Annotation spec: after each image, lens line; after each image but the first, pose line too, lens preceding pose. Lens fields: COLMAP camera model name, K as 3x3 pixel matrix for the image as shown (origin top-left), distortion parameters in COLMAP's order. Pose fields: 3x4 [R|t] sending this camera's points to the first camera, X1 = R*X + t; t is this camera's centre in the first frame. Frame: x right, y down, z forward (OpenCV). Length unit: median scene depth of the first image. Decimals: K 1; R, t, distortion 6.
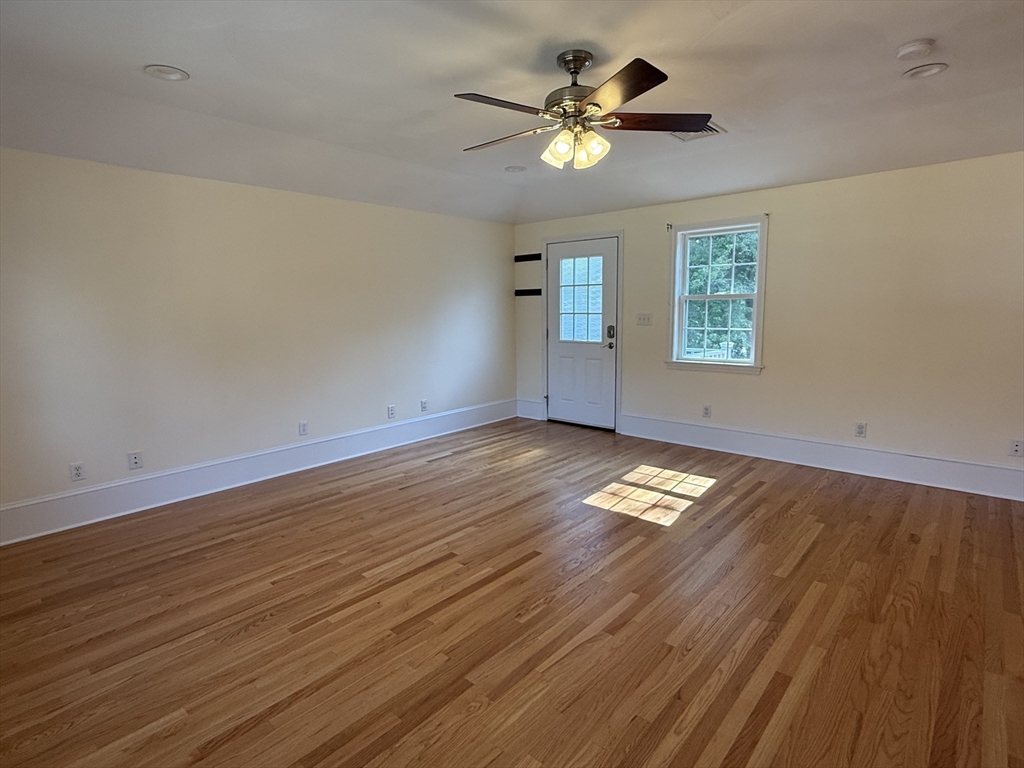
lens RADIAL K [[533.1, 0, 511.4], [0, 533.1, 383.4], [0, 0, 1]] dist [0.001678, -0.000195]
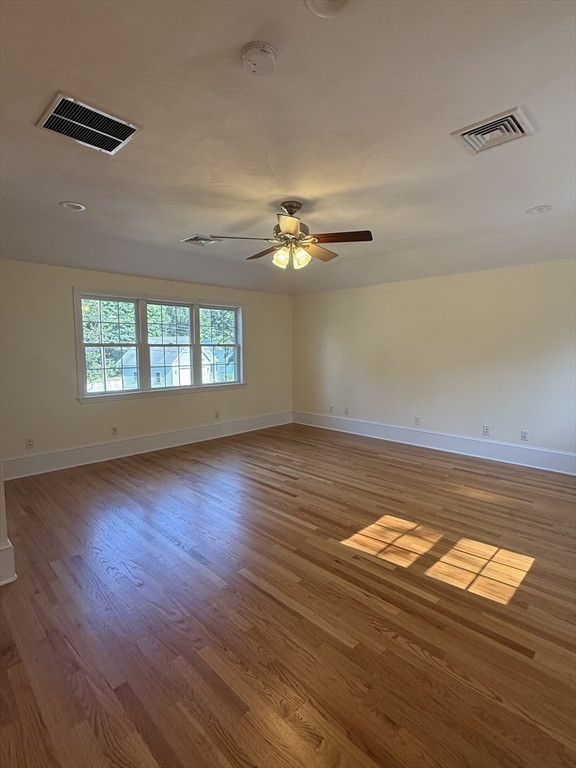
lens RADIAL K [[380.4, 0, 287.3], [0, 380.4, 384.7], [0, 0, 1]] dist [0.000141, 0.000058]
pose [[-0.059418, 0.112055, -0.991924, 0.943432], [-0.138328, 0.983169, 0.119352, -0.131326], [0.988603, 0.144302, -0.042918, 0.767595]]
